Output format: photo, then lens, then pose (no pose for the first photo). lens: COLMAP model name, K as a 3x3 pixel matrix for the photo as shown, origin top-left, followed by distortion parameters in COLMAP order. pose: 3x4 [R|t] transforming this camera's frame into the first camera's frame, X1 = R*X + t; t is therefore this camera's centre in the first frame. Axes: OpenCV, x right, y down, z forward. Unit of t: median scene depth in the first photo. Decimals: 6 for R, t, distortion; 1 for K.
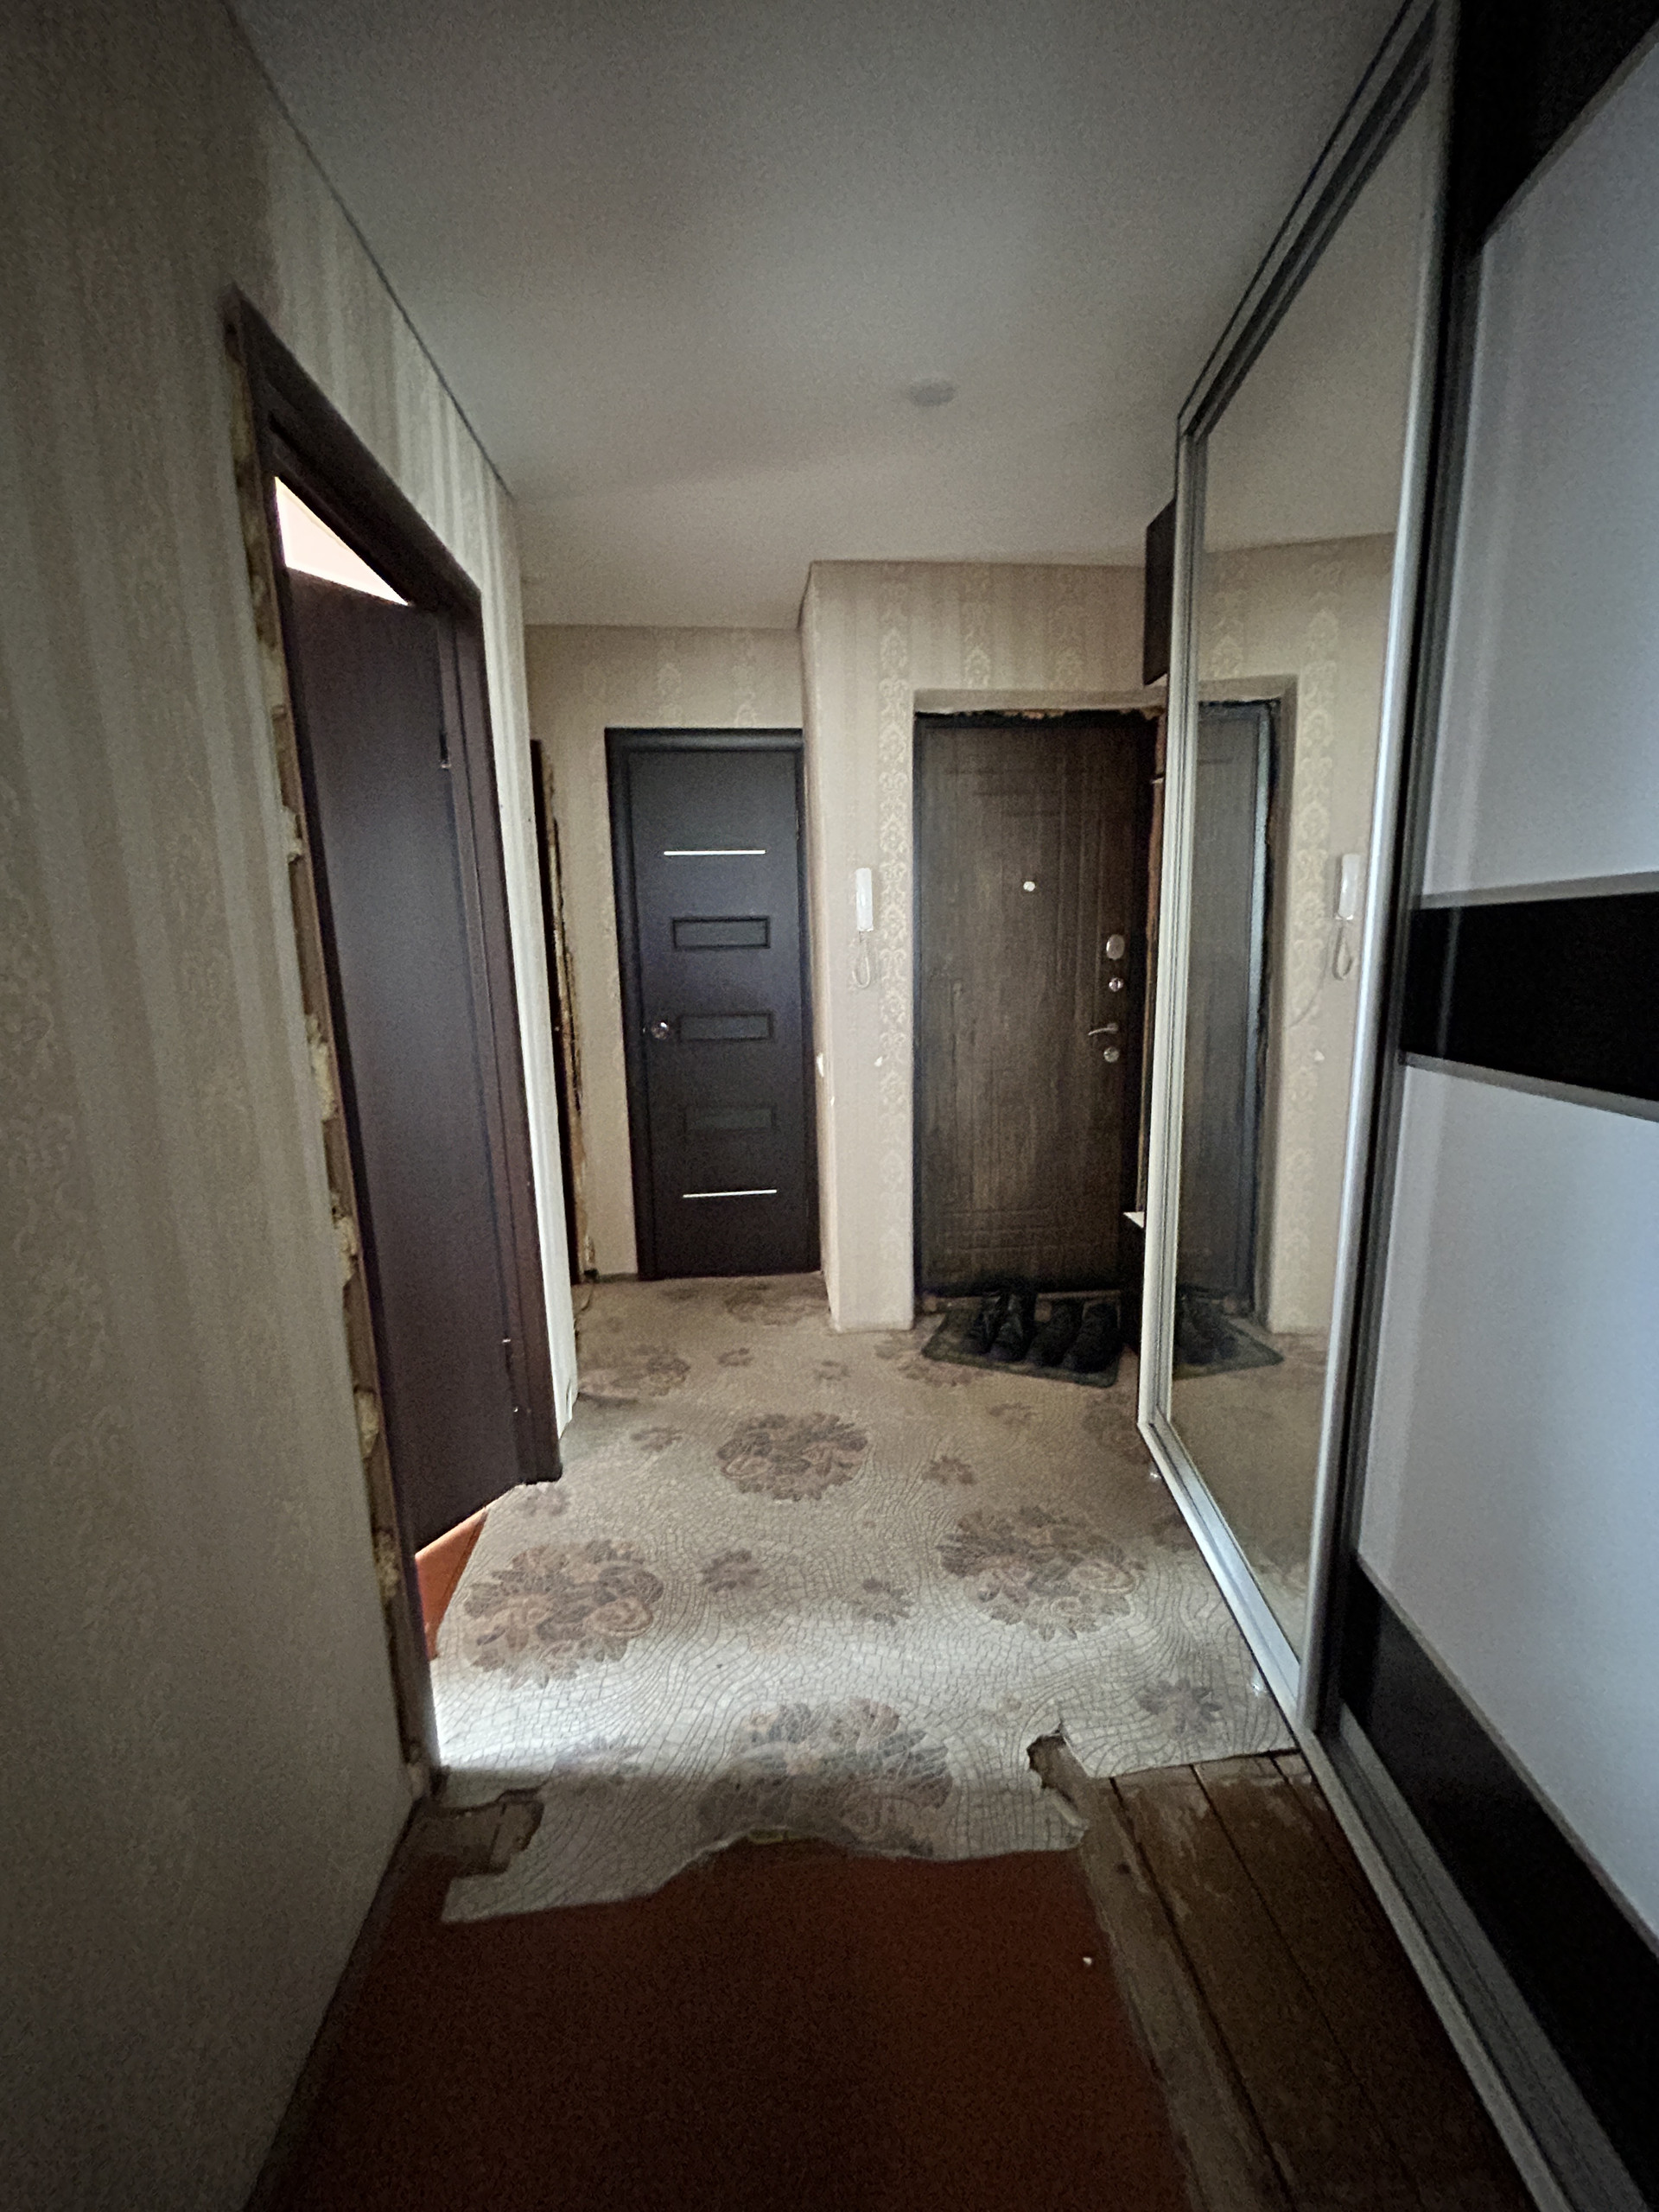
lens RADIAL K [[891.0, 0, 818.1], [0, 891.0, 1105.5], [0, 0, 1]] dist [0.001613, -0.000354]
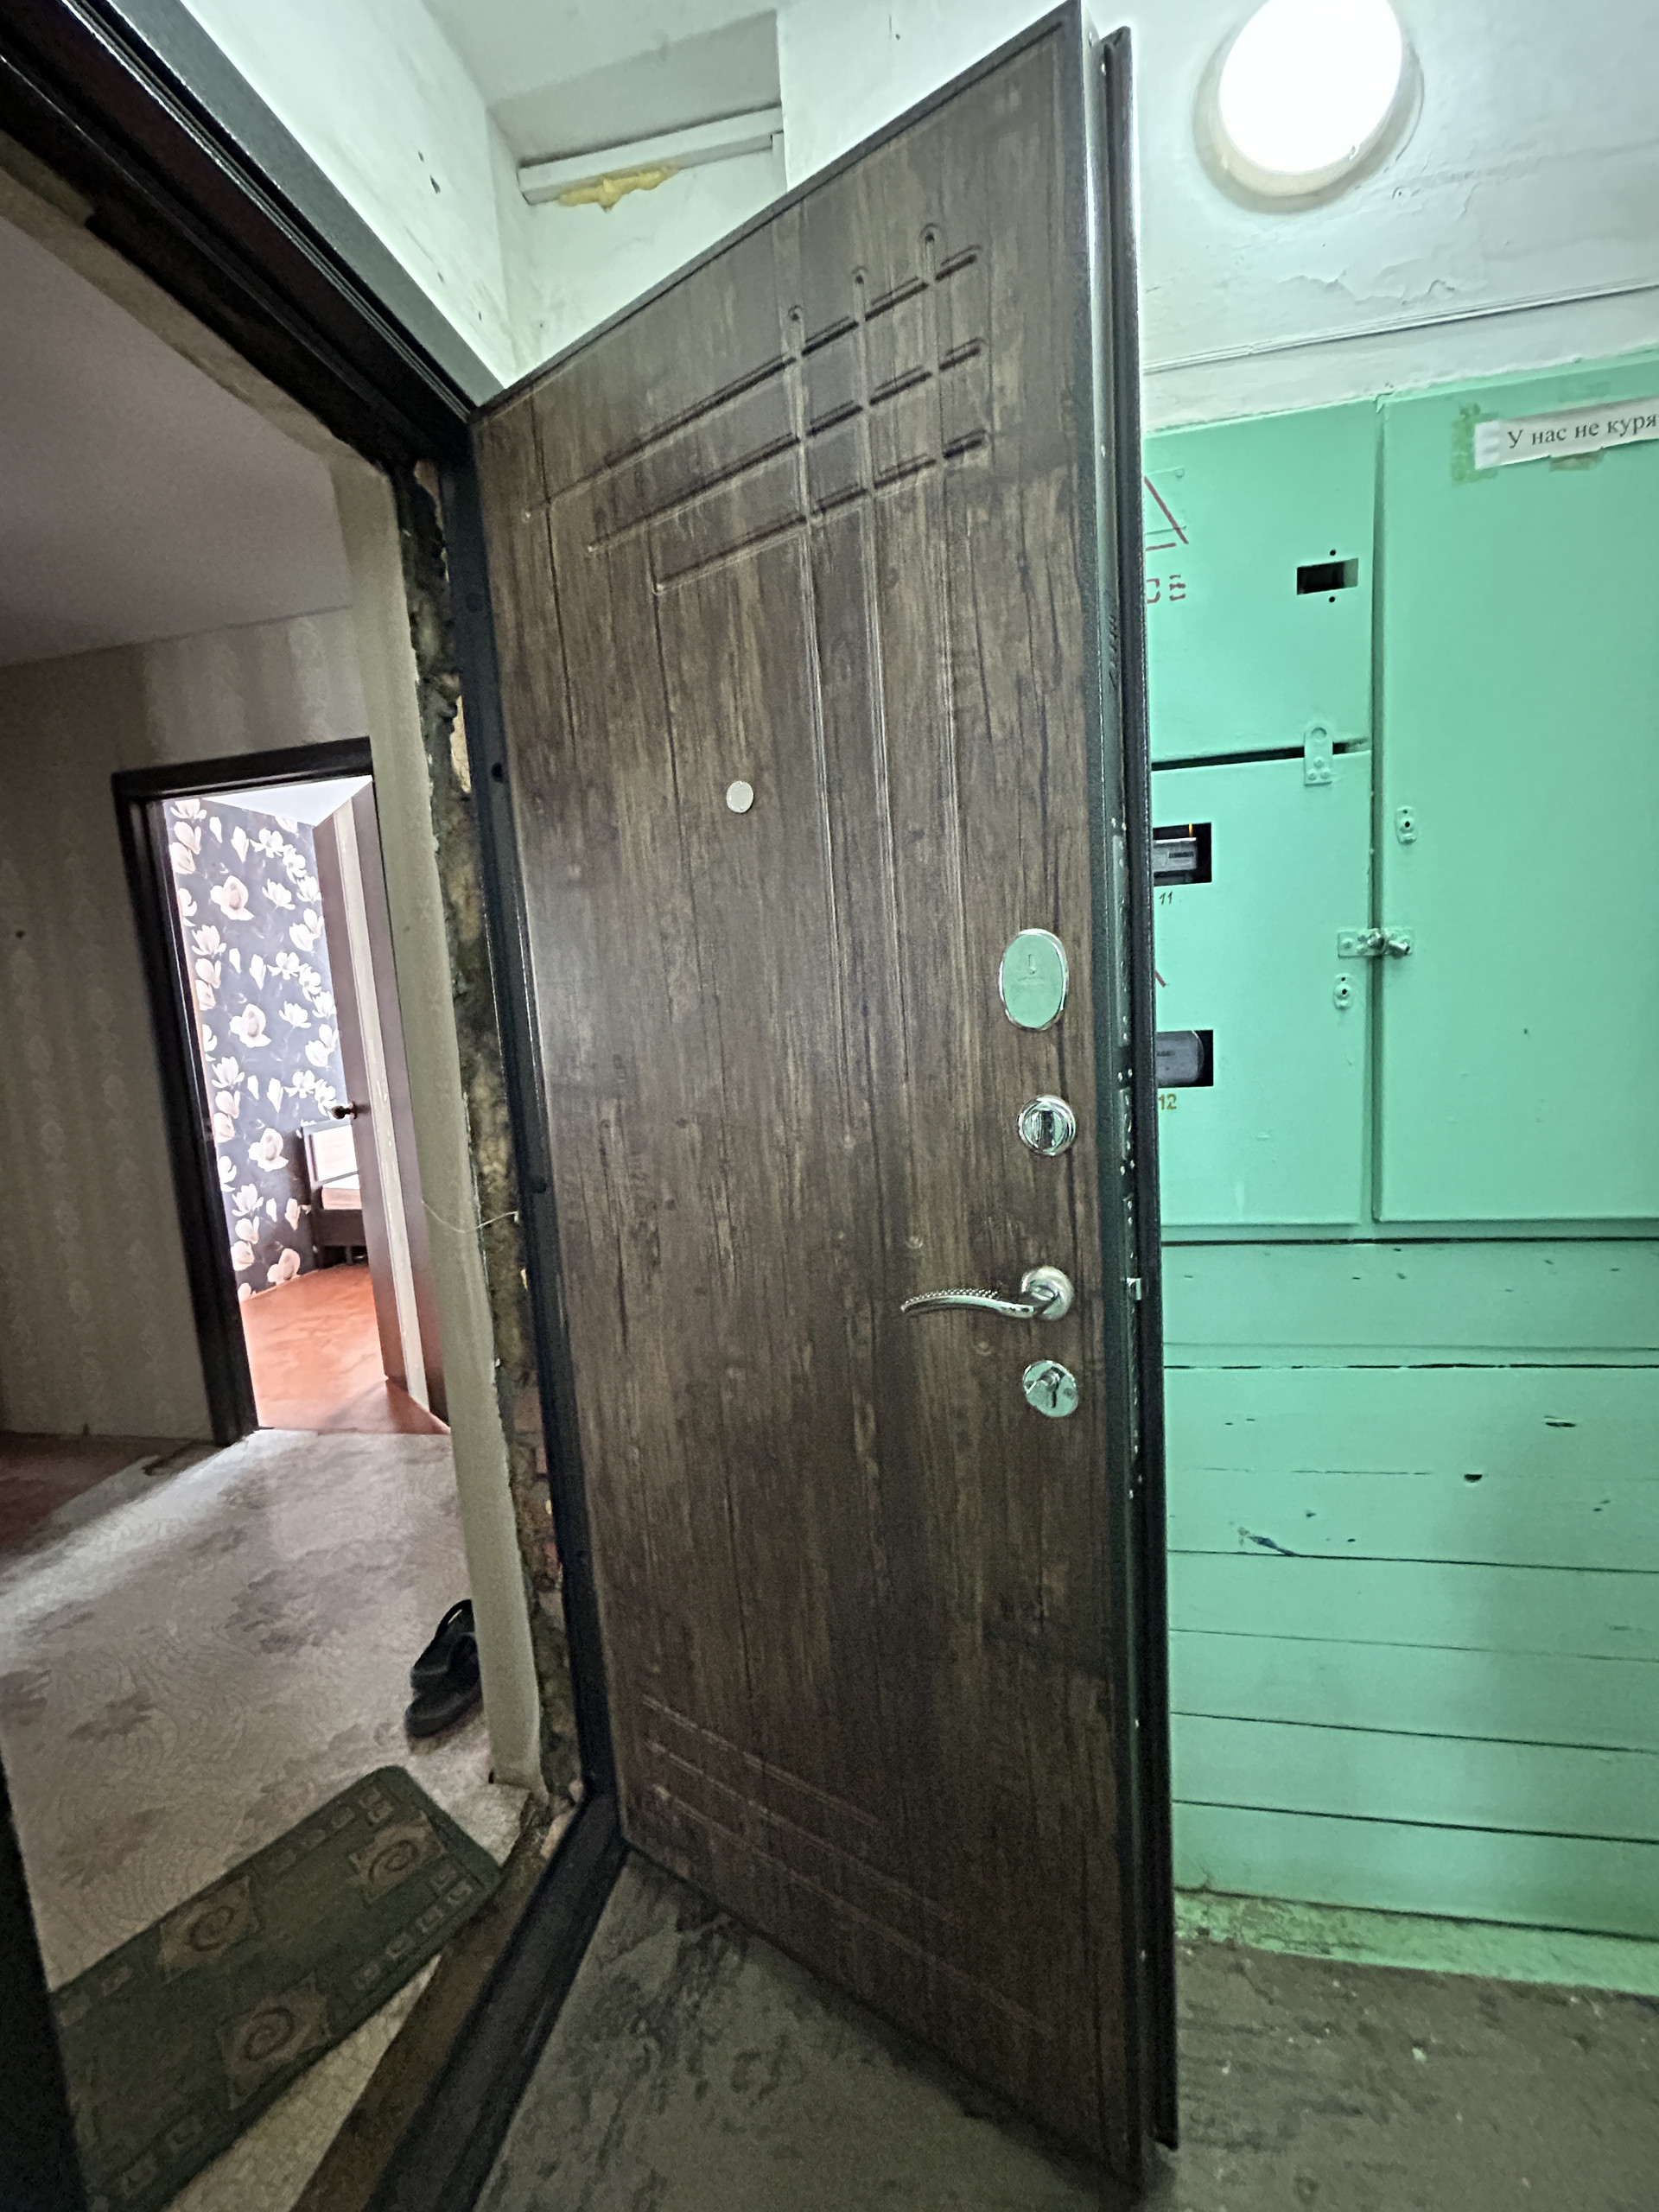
lens RADIAL K [[891.0, 0, 846.7], [0, 891.0, 1107.2], [0, 0, 1]] dist [0.001613, -0.000354]
pose [[-0.249631, 0.146932, -0.957129, 0.778200], [-0.099406, 0.979311, 0.176263, -0.356208], [0.963225, 0.139145, -0.229861, 2.059164]]
